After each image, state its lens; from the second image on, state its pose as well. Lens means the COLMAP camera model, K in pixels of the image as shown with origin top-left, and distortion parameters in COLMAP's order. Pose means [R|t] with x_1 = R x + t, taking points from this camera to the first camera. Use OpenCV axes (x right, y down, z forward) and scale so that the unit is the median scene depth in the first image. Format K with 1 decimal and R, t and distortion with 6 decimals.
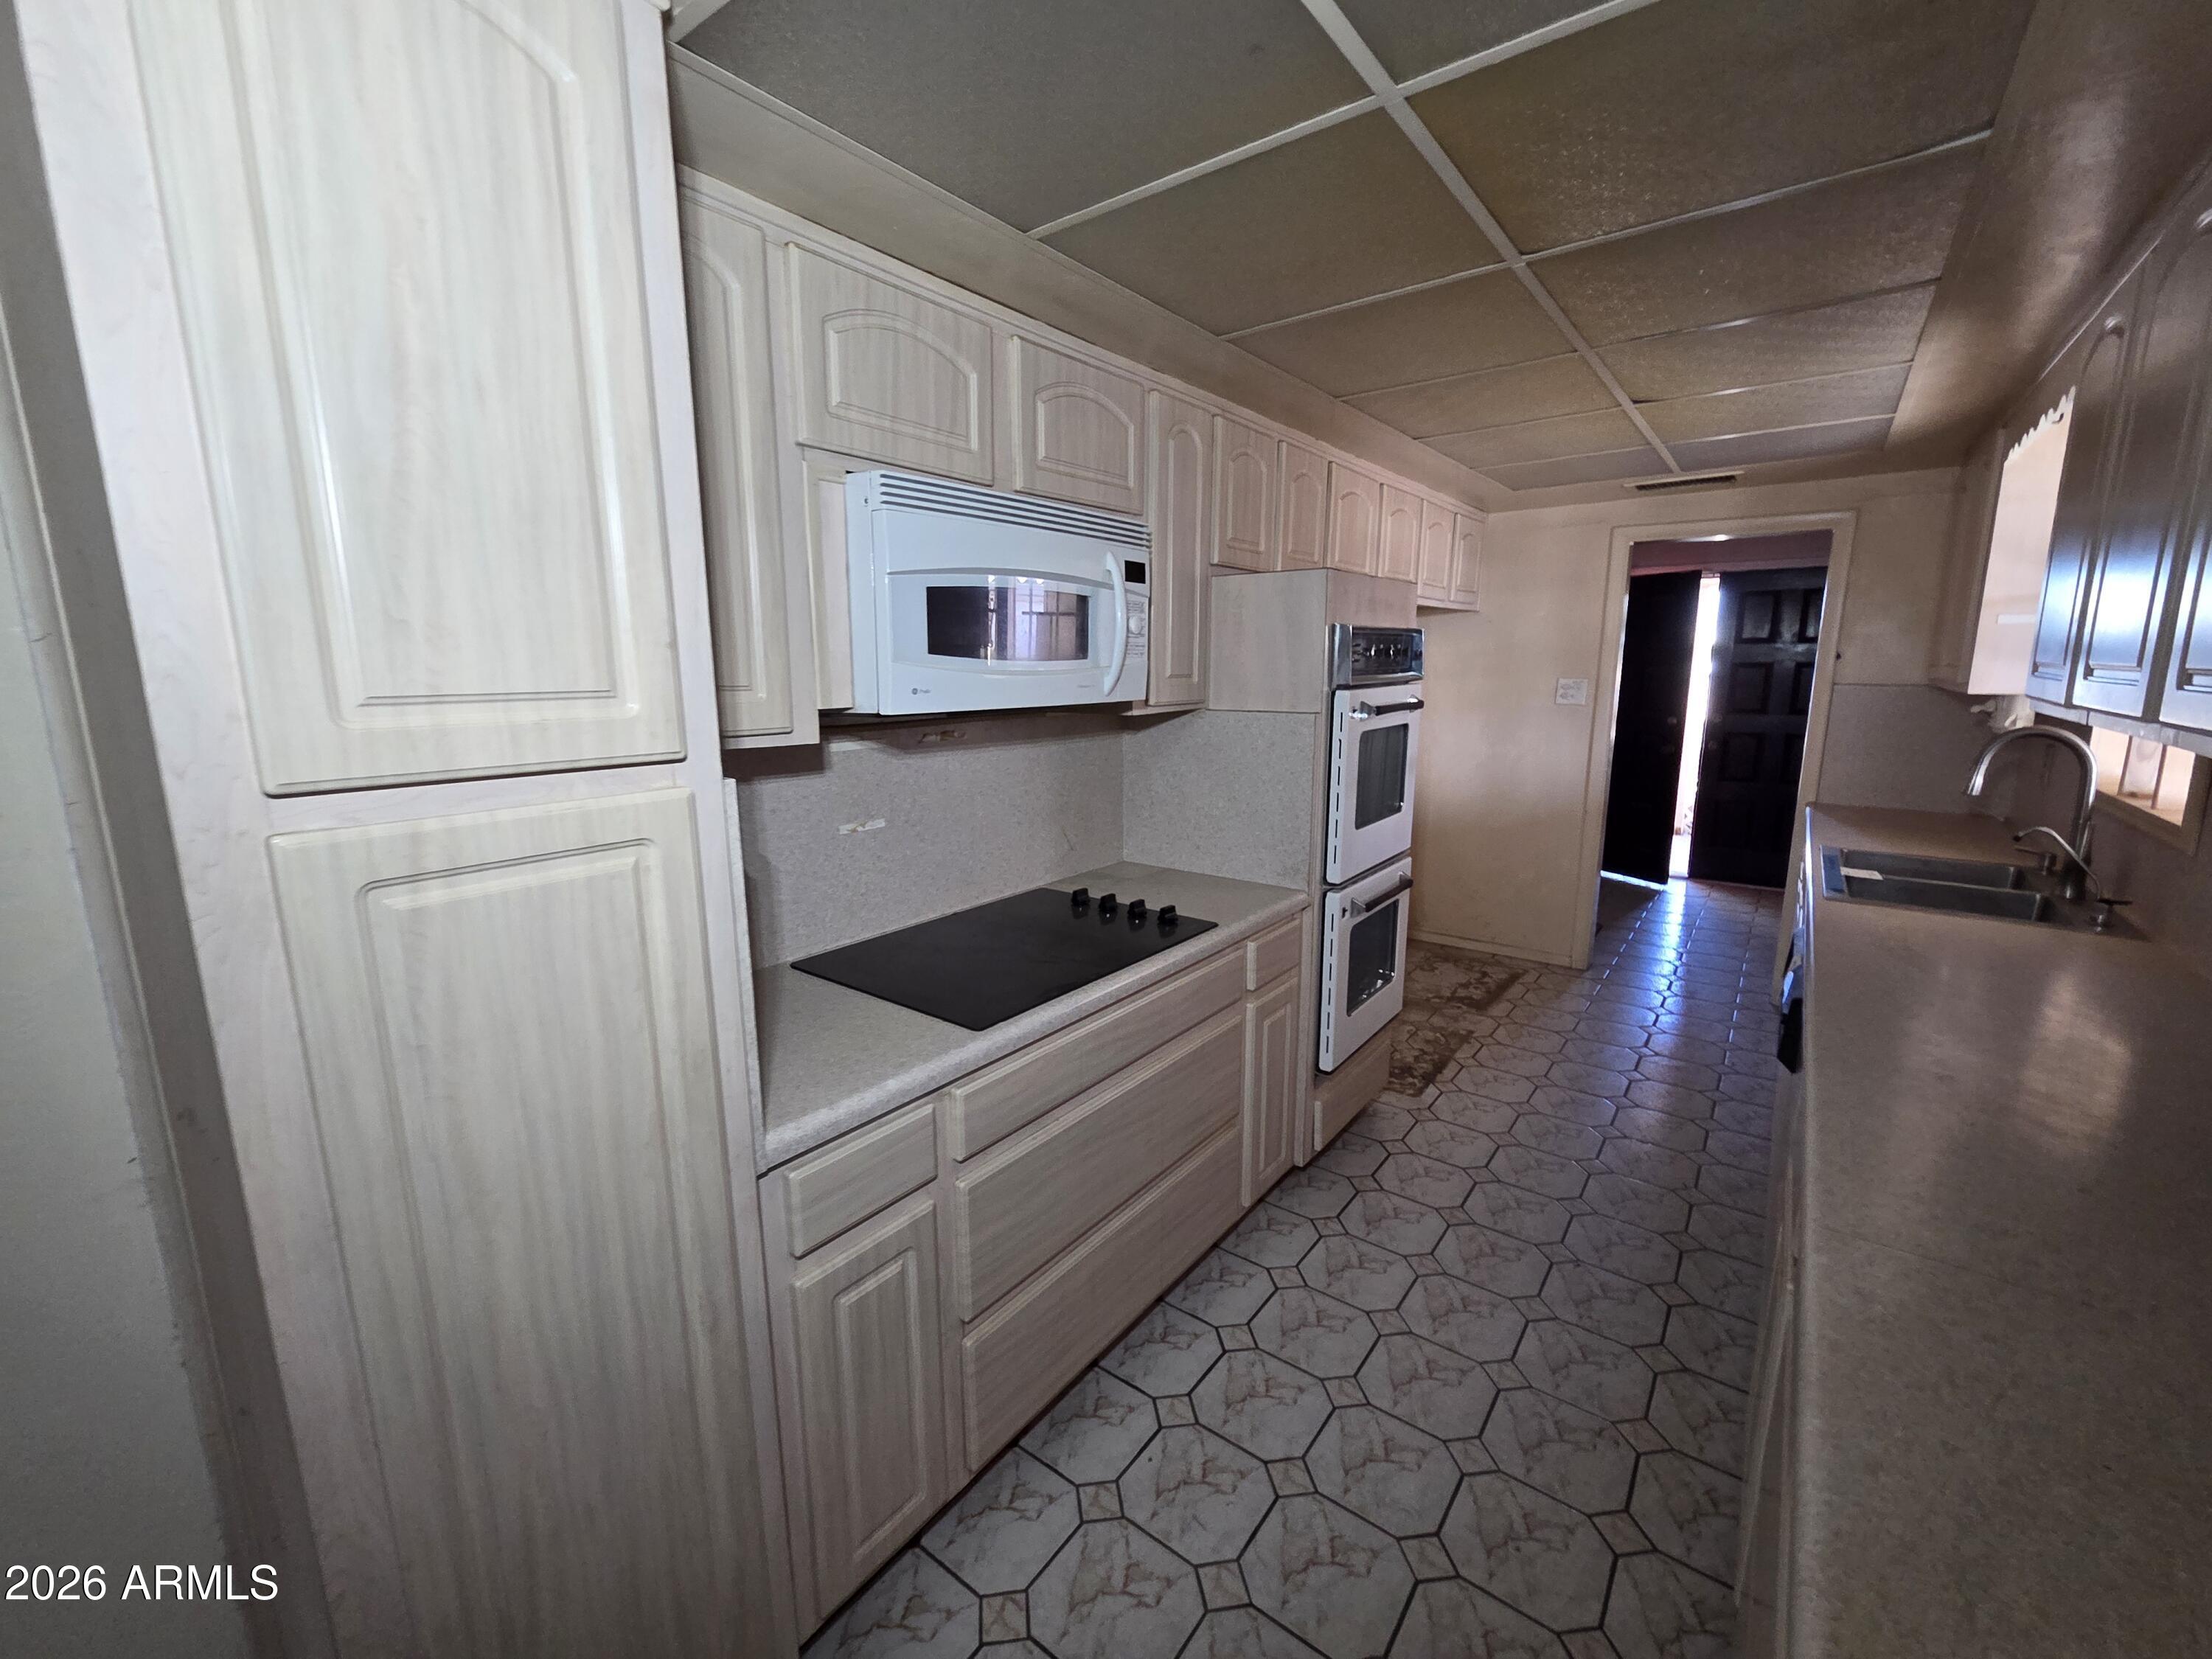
lens RADIAL K [[909.5, 0, 1113.2], [0, 909.5, 832.8], [0, 0, 1]] dist [0.001016, 0.000182]
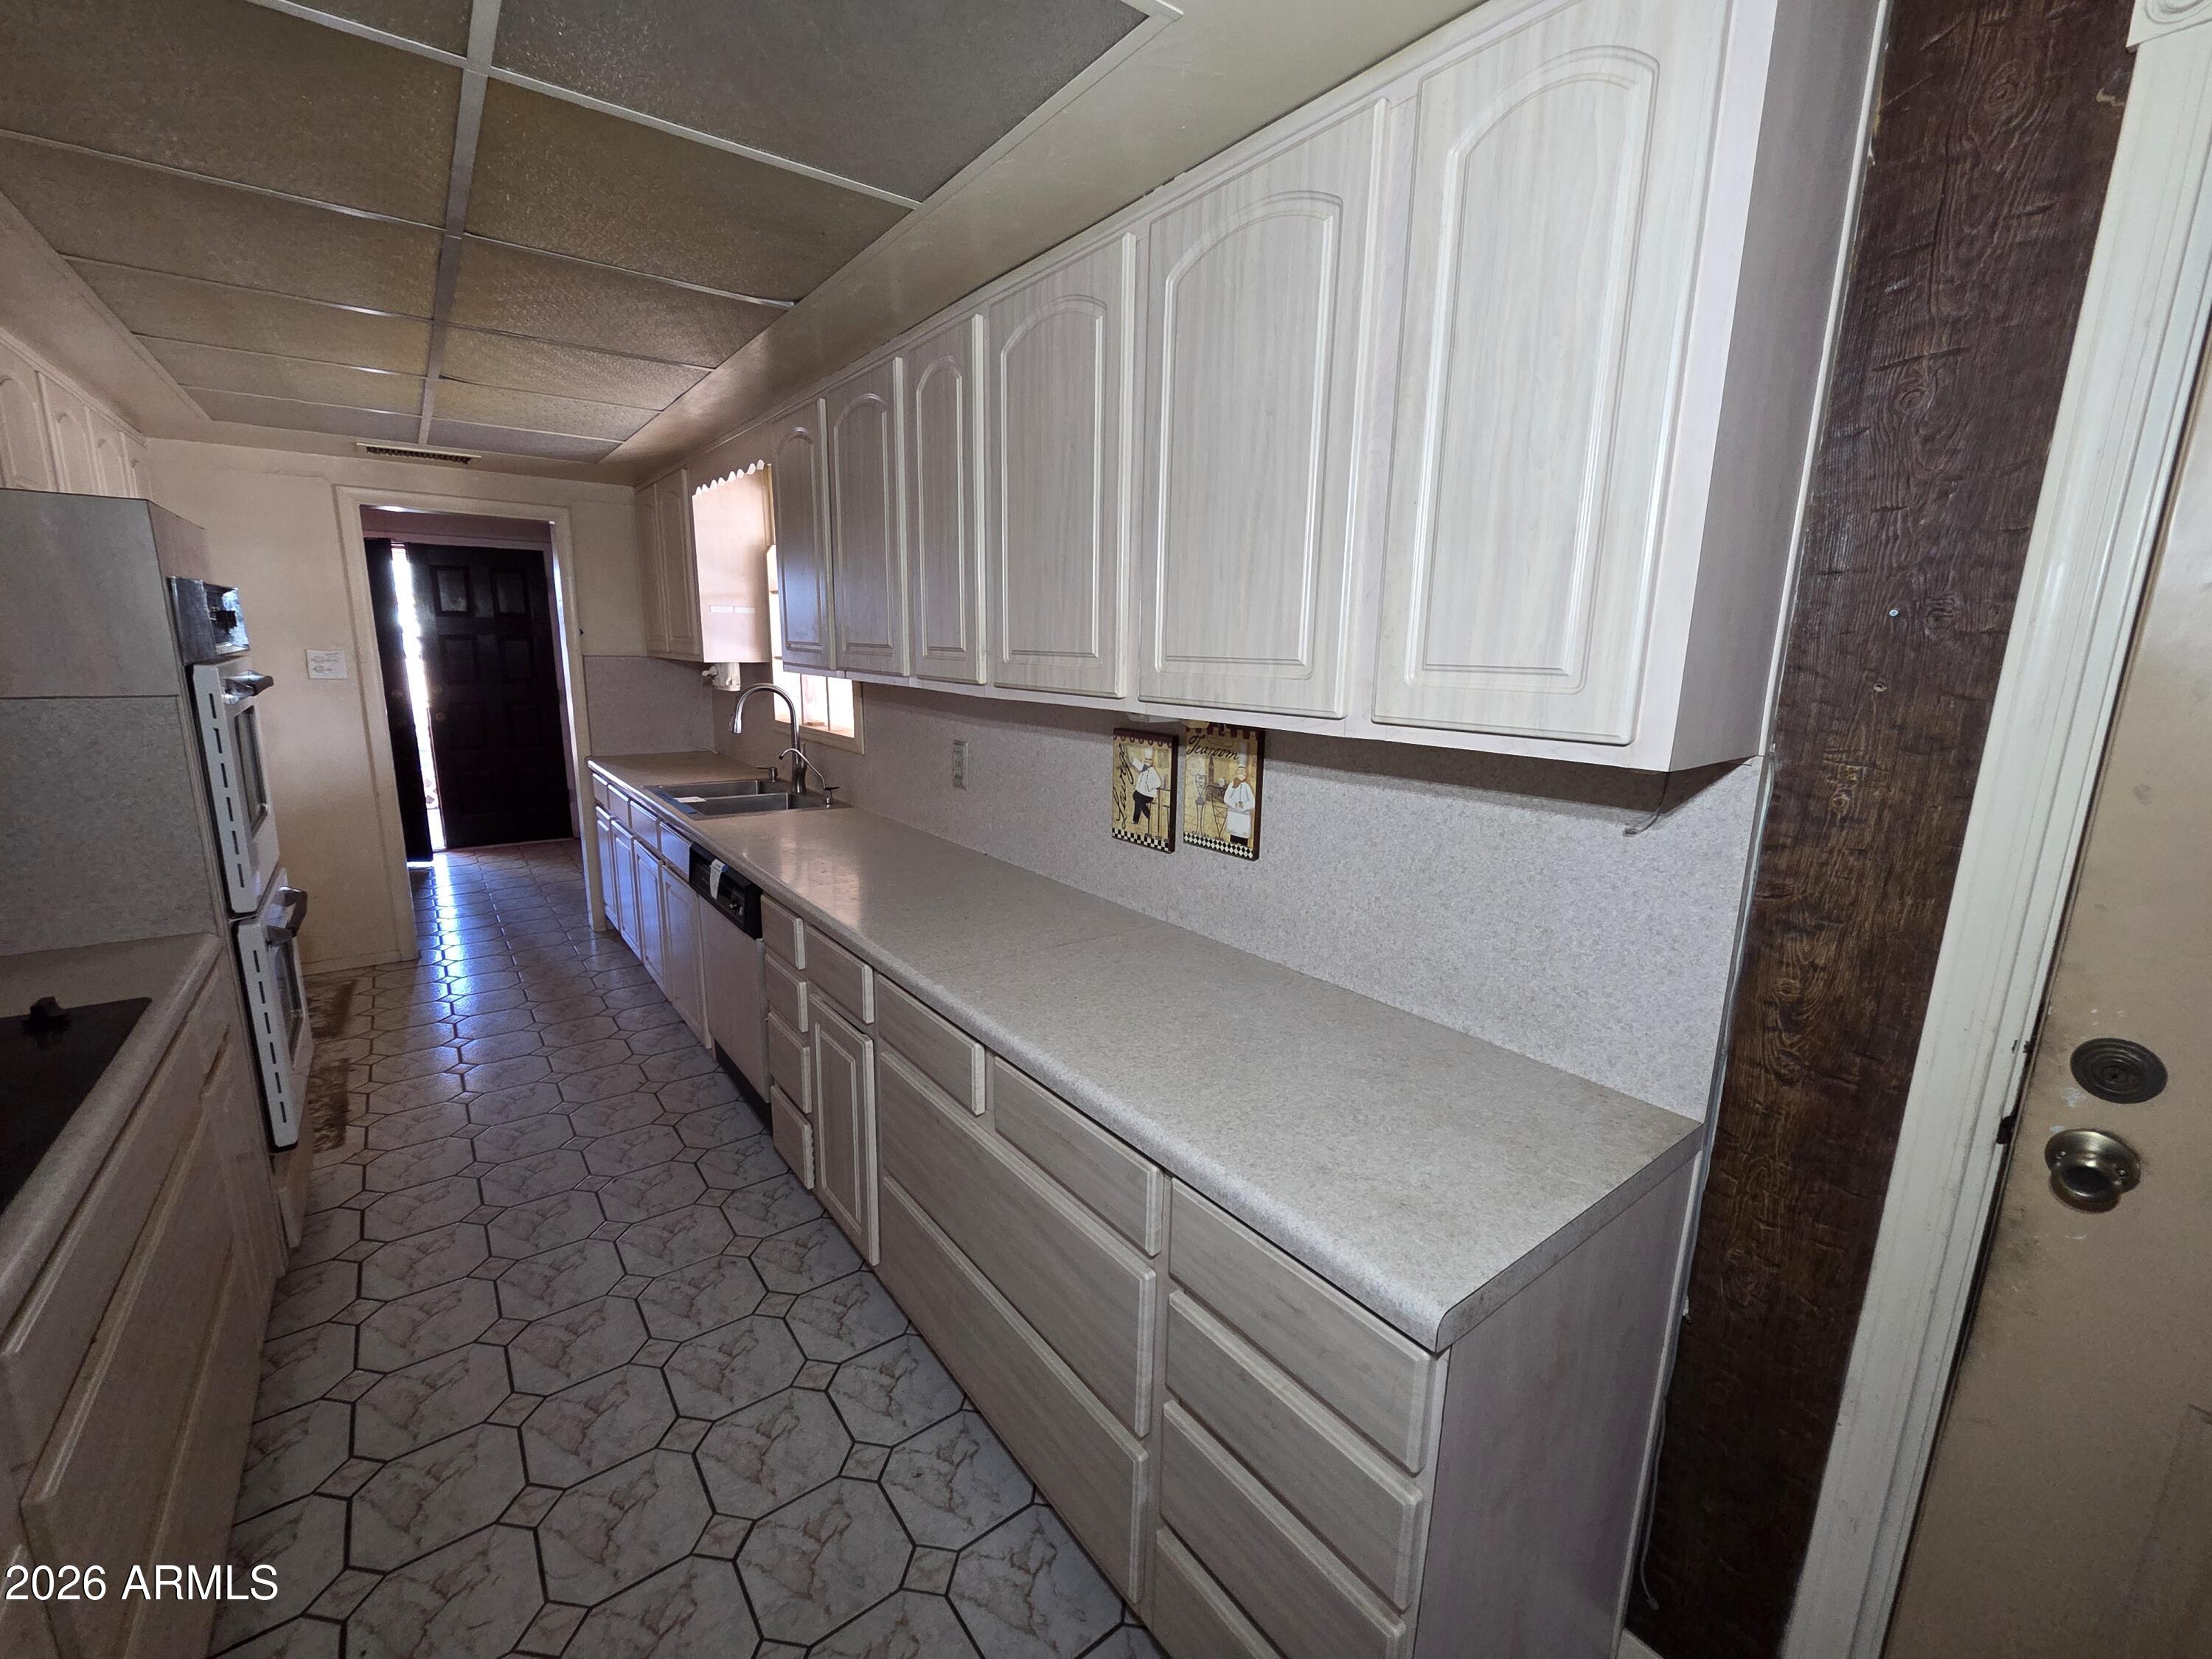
lens RADIAL K [[902.4, 0, 1089.3], [0, 902.4, 831.8], [0, 0, 1]] dist [-0.001491, -0.000572]
pose [[0.277202, -0.188037, 0.942232, -0.223575], [0.158864, 0.976135, 0.148066, -0.009742], [-0.947587, 0.108643, 0.300459, 0.057232]]
